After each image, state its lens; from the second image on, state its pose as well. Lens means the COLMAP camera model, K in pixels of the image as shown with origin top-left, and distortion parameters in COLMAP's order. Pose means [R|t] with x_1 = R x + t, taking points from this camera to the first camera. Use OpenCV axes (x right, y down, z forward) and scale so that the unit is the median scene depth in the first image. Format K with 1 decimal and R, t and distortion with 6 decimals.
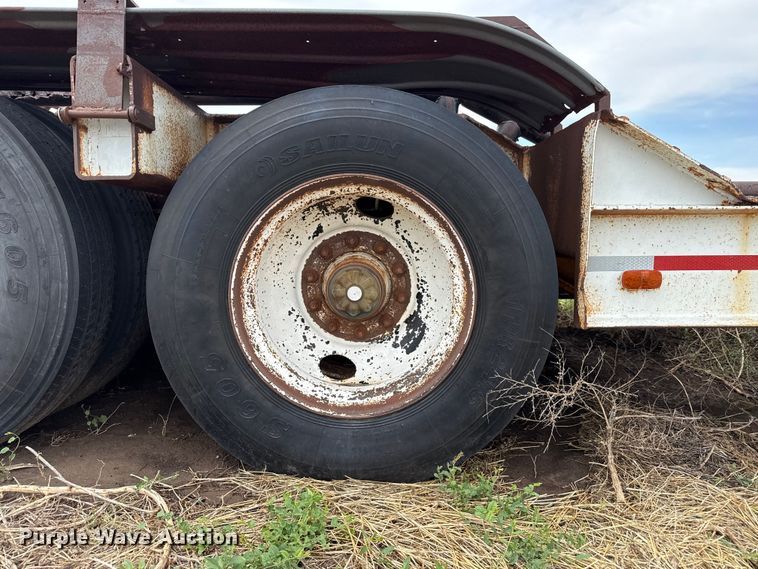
lens RADIAL K [[535.3, 0, 381.7], [0, 535.3, 284.2], [0, 0, 1]] dist [0.011464, -0.029034]
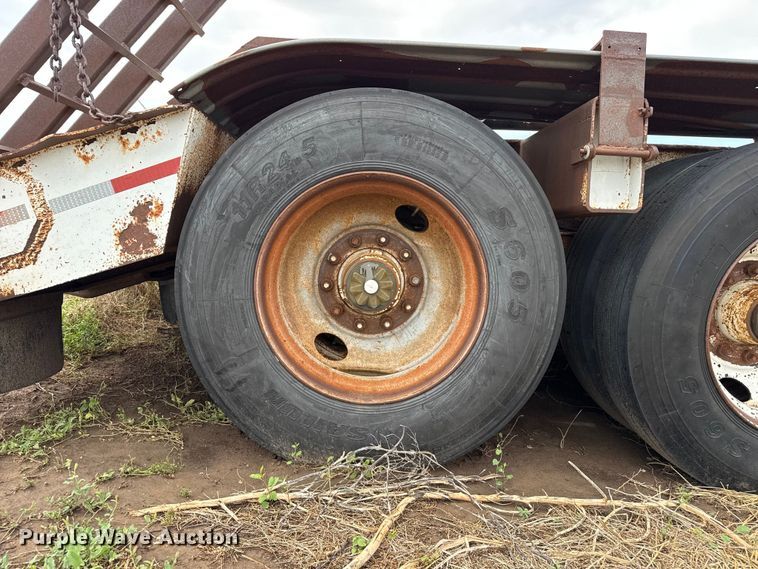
lens RADIAL K [[535.3, 0, 377.6], [0, 535.3, 286.8], [0, 0, 1]] dist [0.011464, -0.029034]
pose [[0.999442, 0.032339, 0.008412, -0.970042], [-0.032293, 0.999463, -0.005605, -0.024659], [-0.008589, 0.005331, 0.999949, -0.068200]]
